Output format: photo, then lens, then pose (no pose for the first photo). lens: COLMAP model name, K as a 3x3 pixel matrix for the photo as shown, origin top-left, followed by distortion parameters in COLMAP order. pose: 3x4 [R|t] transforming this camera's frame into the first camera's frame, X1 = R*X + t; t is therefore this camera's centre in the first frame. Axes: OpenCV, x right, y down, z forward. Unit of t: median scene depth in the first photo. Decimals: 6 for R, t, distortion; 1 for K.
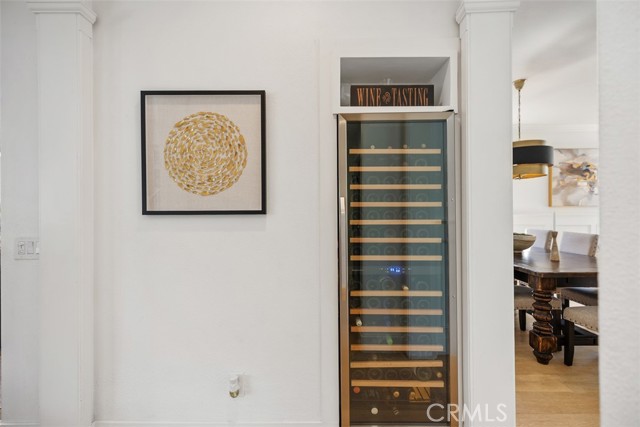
lens RADIAL K [[291.5, 0, 319.6], [0, 291.5, 217.4], [0, 0, 1]] dist [0.003381, 0.000130]
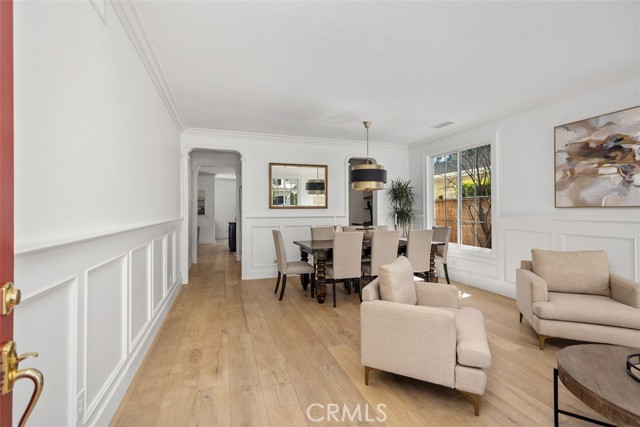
lens RADIAL K [[291.5, 0, 318.8], [0, 291.5, 211.4], [0, 0, 1]] dist [0.003381, 0.000130]
pose [[0.329031, 0.008174, -0.944284, 1.283613], [0.000718, 0.999960, 0.008906, -0.034930], [0.944319, -0.003608, 0.329012, 0.217796]]
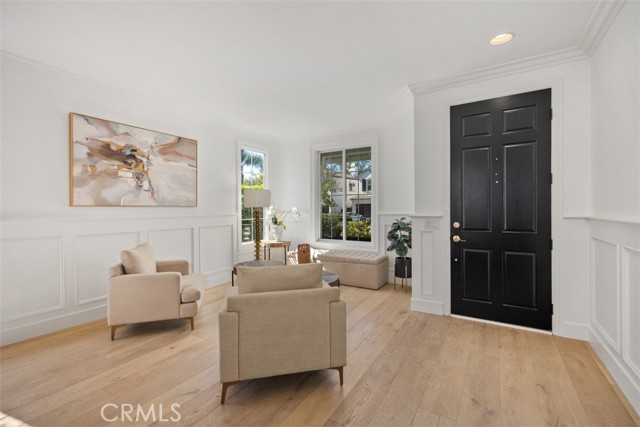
lens RADIAL K [[291.5, 0, 319.3], [0, 291.5, 209.7], [0, 0, 1]] dist [0.003381, 0.000130]
pose [[0.521559, 0.000074, 0.853215, 0.541465], [0.003527, 0.999991, -0.002243, -0.026547], [-0.853208, 0.004179, 0.521554, 0.233461]]
